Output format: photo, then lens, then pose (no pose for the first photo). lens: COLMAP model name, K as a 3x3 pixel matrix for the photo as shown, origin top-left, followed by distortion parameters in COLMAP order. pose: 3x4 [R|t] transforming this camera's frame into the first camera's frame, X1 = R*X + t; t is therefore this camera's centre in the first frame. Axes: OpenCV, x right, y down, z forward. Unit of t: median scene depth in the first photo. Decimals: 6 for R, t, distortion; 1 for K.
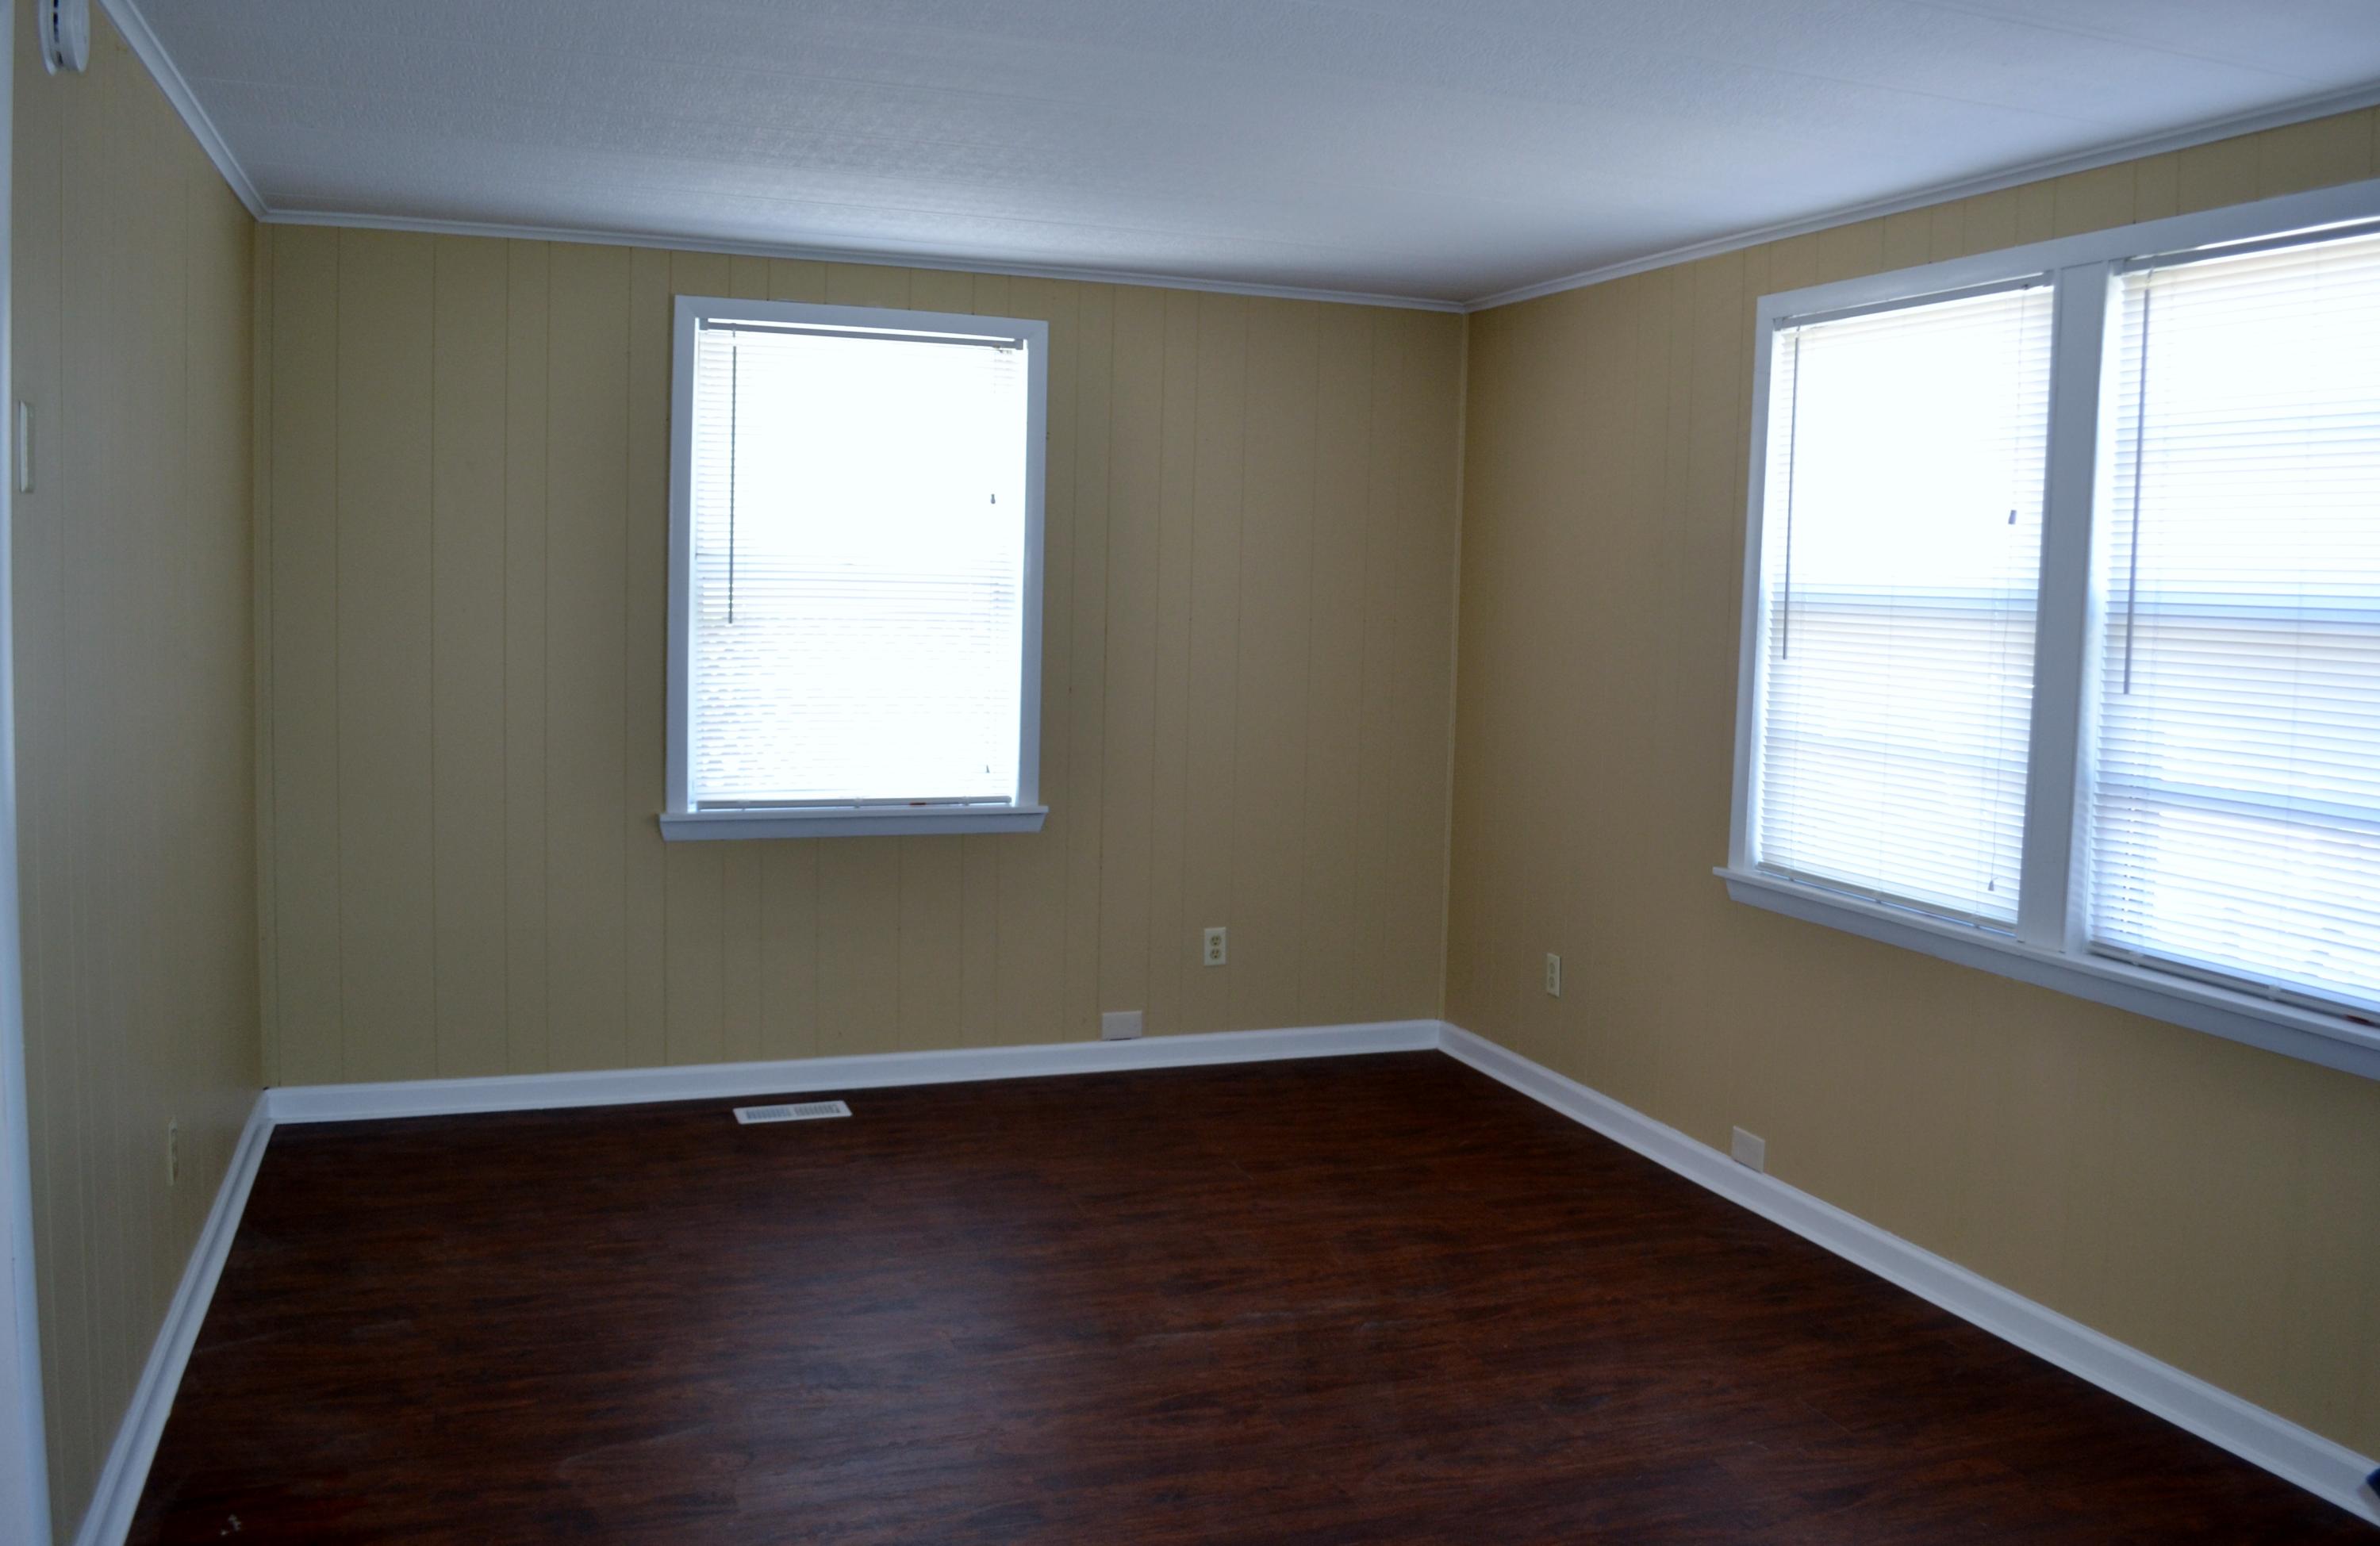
lens RADIAL K [[1951.9, 0, 1260.2], [0, 1951.9, 738.0], [0, 0, 1]] dist [-0.086330, -0.002272]
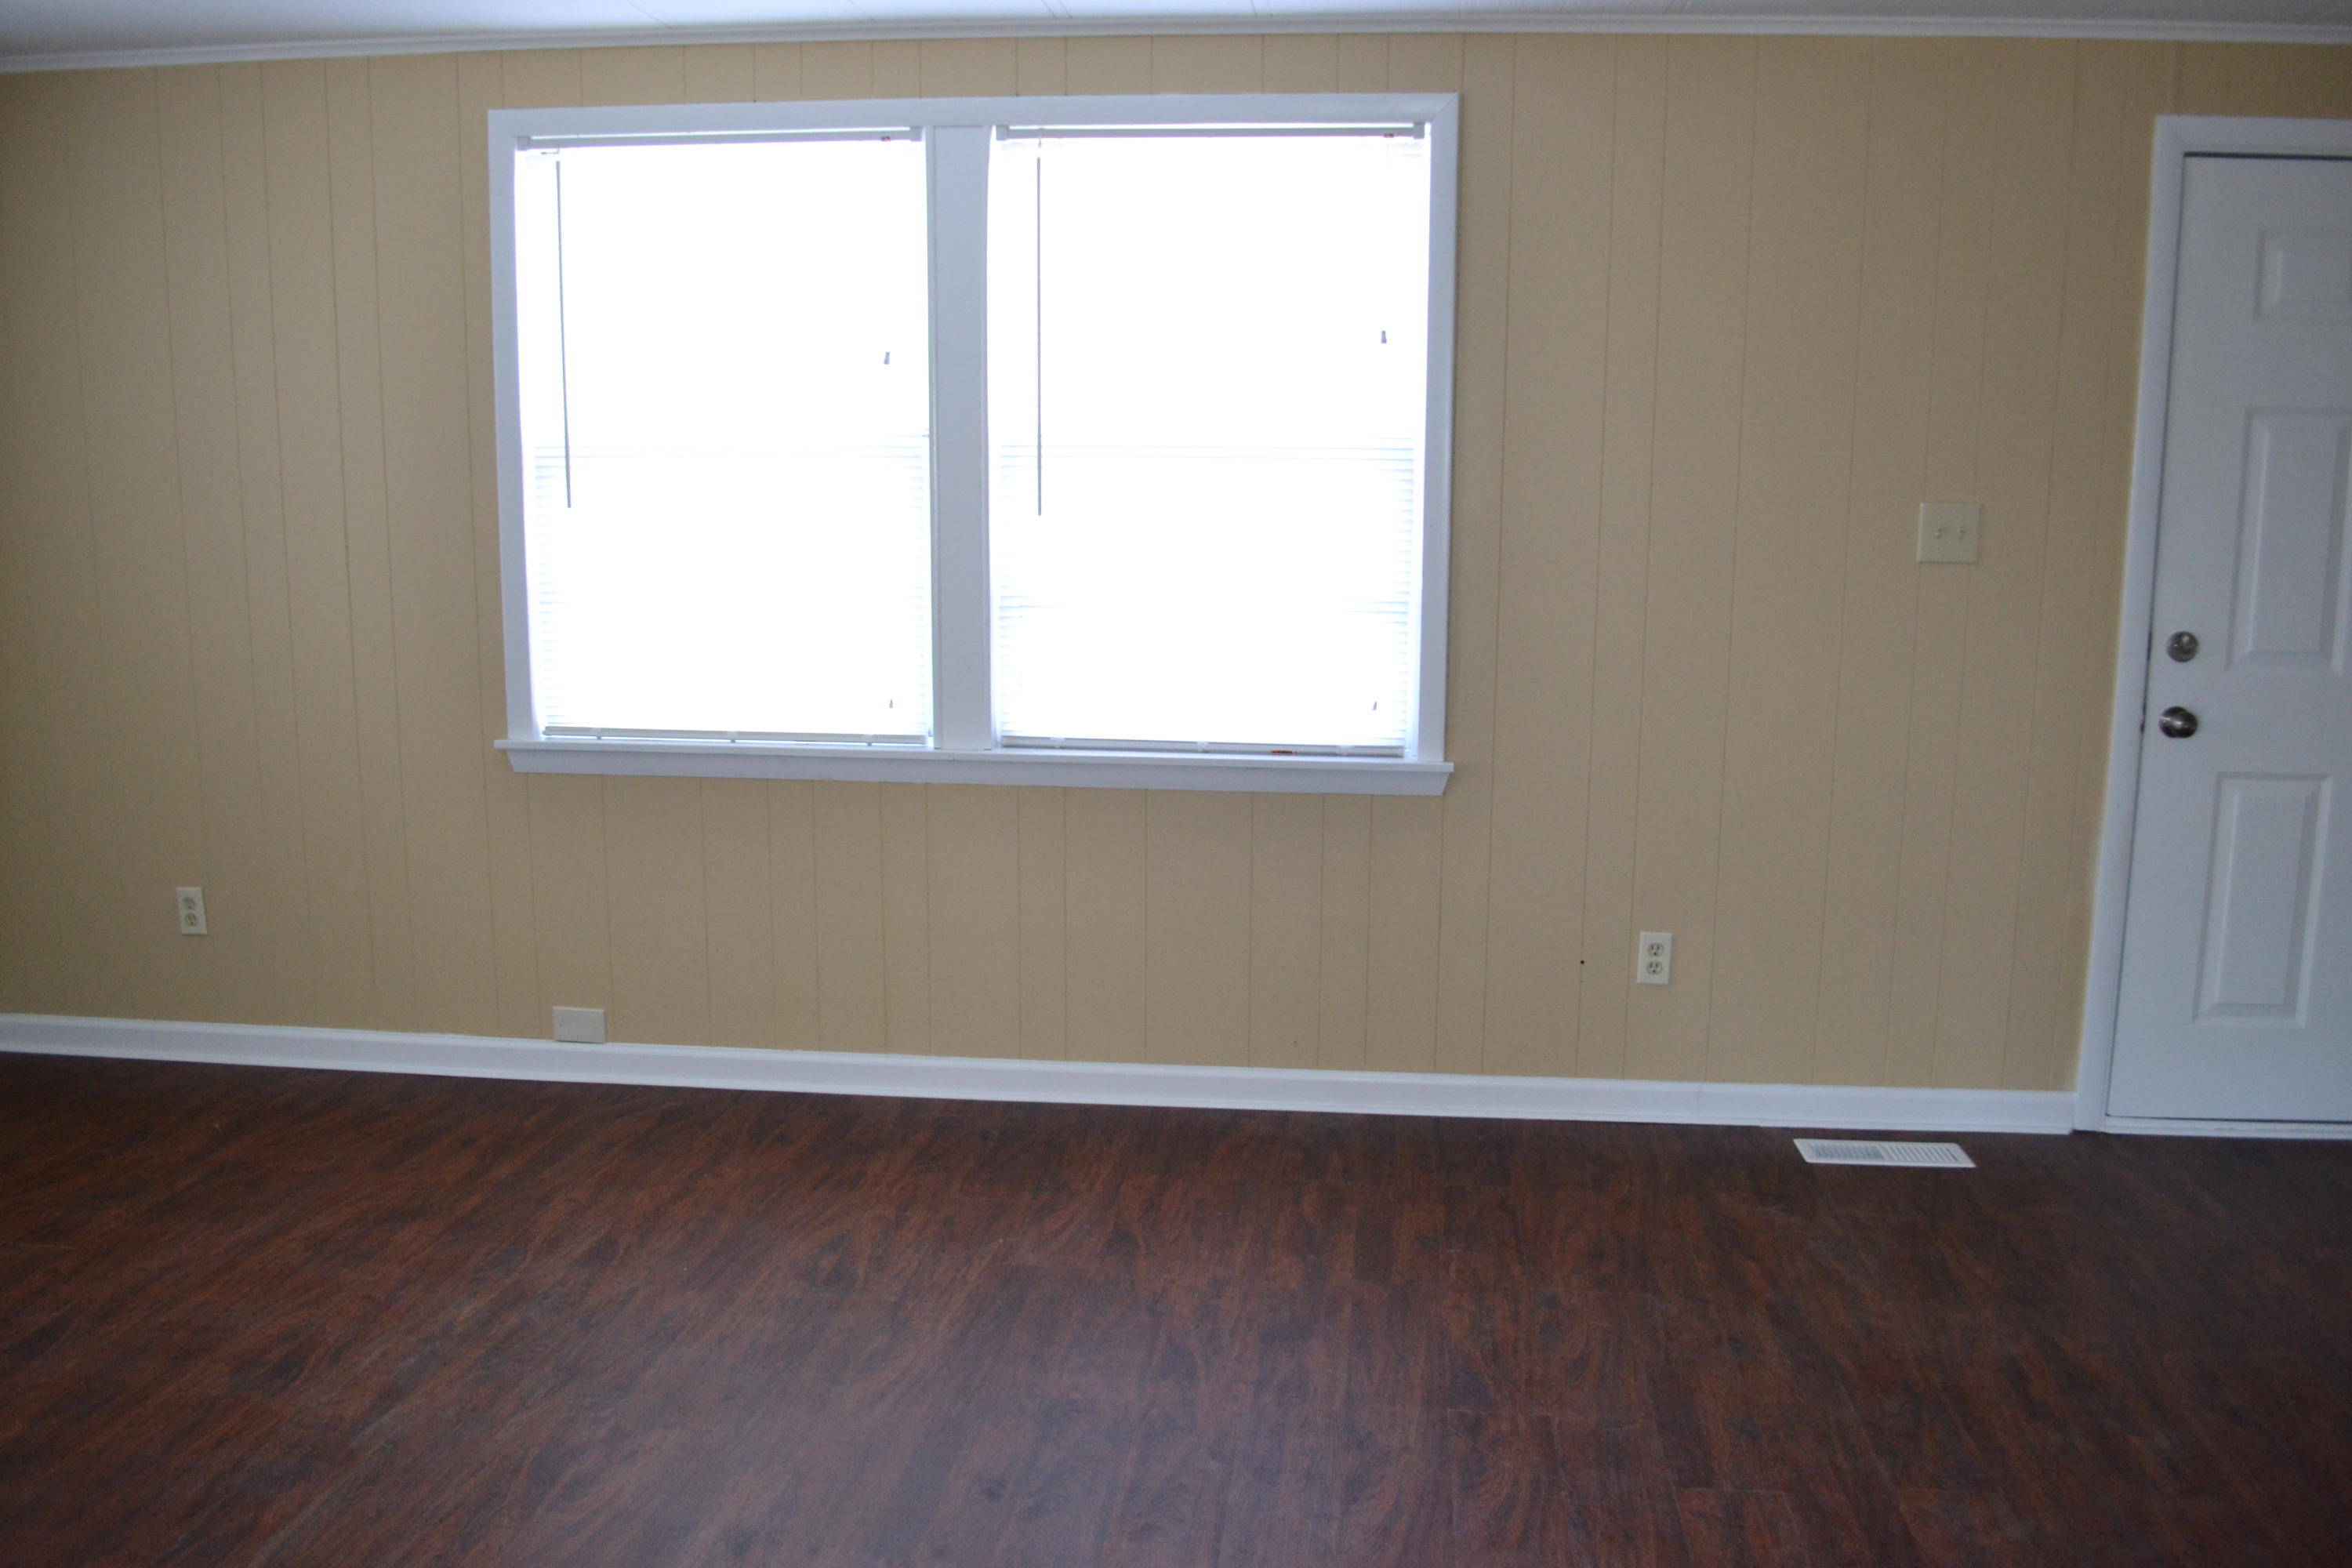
lens RADIAL K [[1863.7, 0, 1231.7], [0, 1863.7, 779.3], [0, 0, 1]] dist [-0.089754, 0.015965]
pose [[0.449109, -0.168970, 0.877354, -0.385552], [0.076985, 0.985621, 0.150413, -0.019572], [-0.890154, -0.000009, 0.455660, 0.300354]]
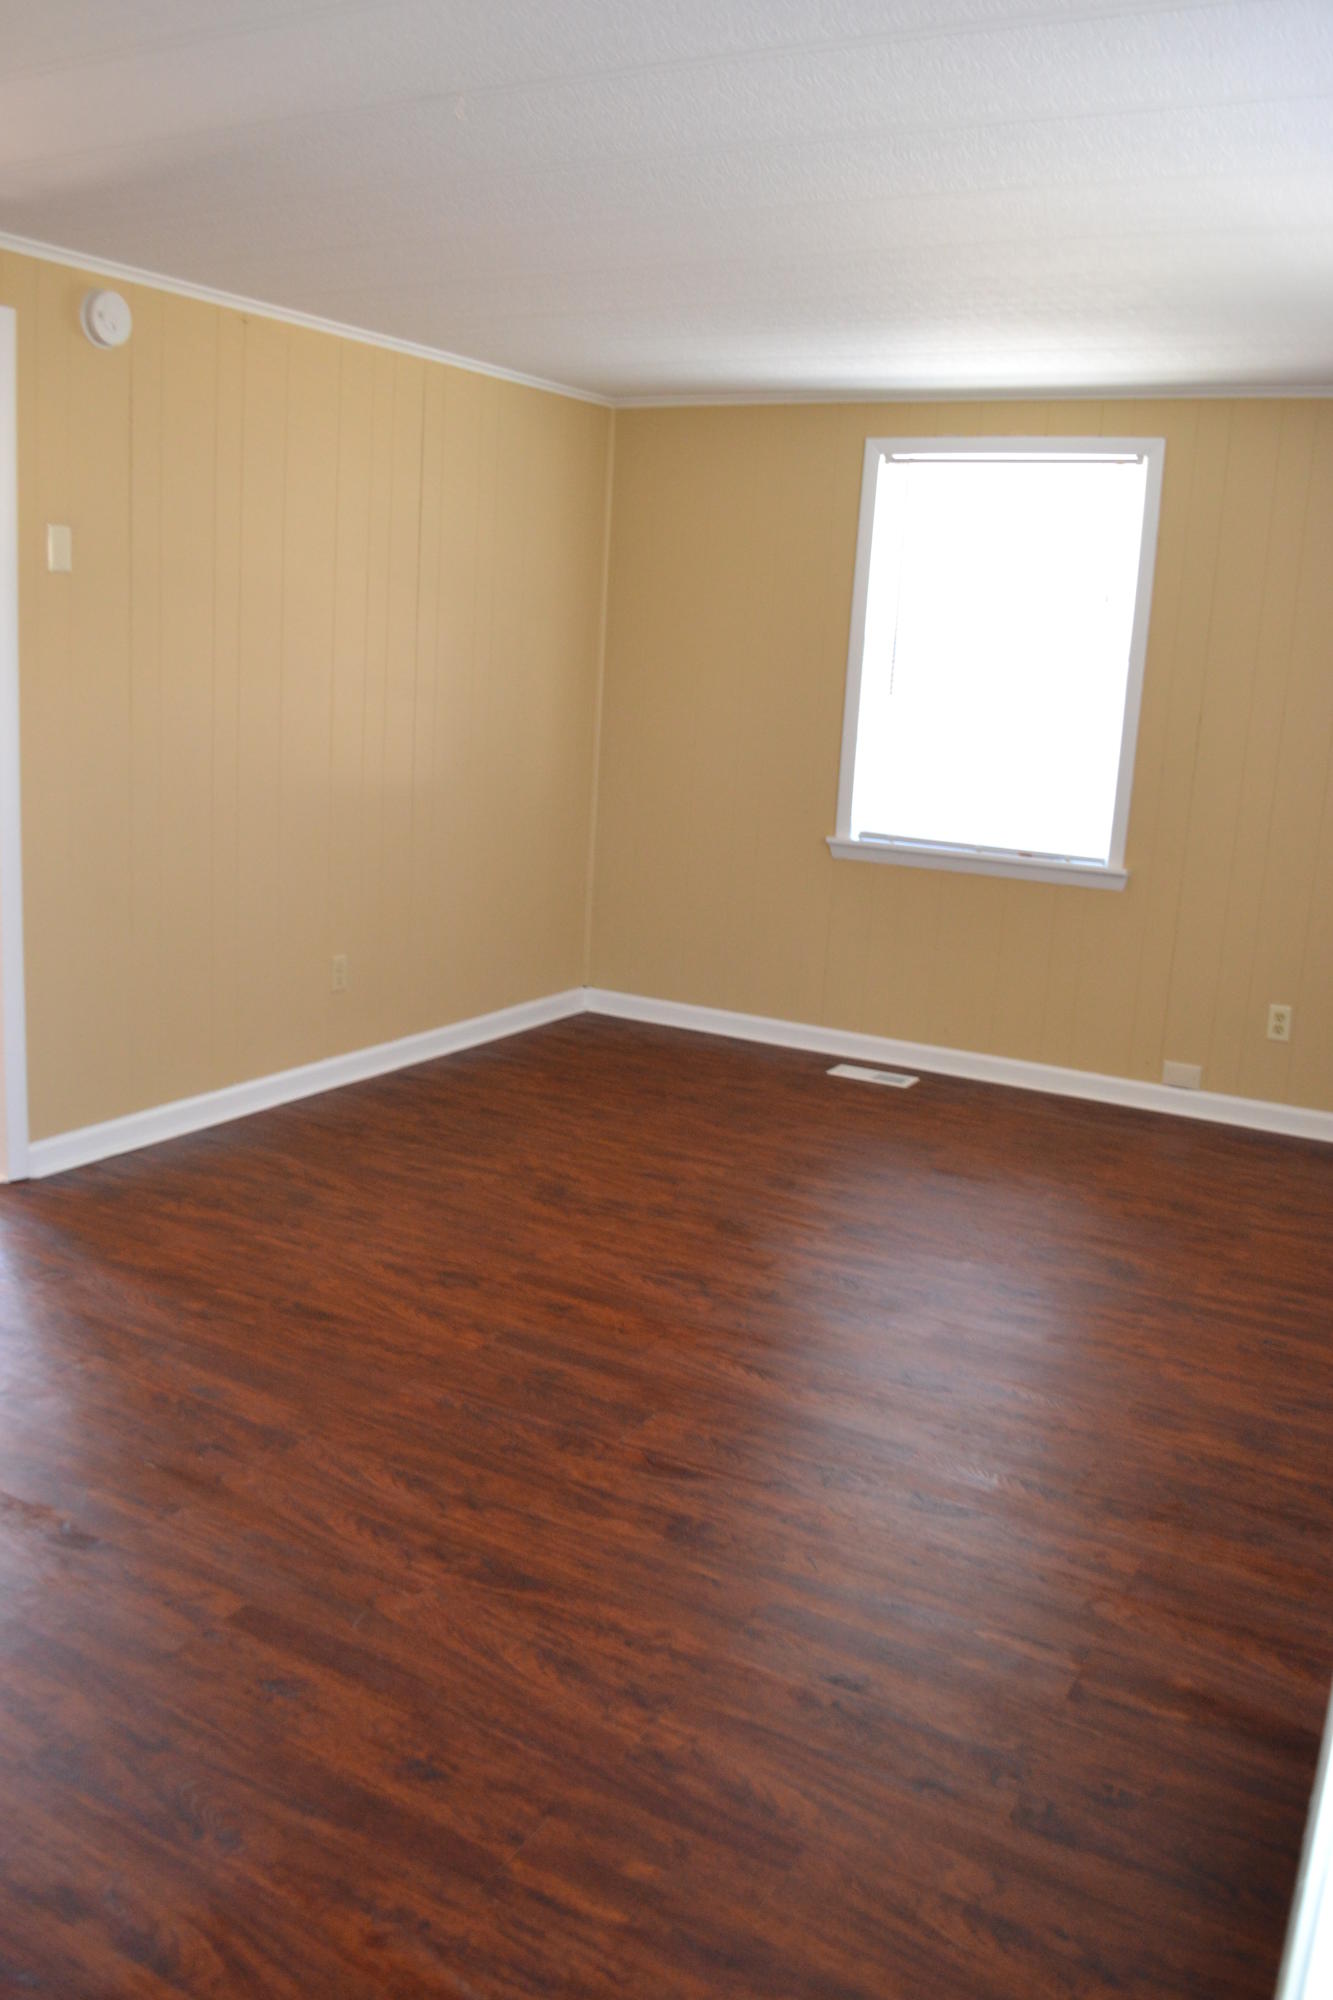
lens RADIAL K [[1700.0, 0, 666.5], [0, 1700.0, 1000.0], [0, 0, 1]] dist [-0.094912, 0.000125]
pose [[0.623250, 0.165431, -0.764325, 0.588478], [-0.098071, 0.986187, 0.133481, 0.005738], [0.775849, -0.008234, 0.630865, 0.197118]]
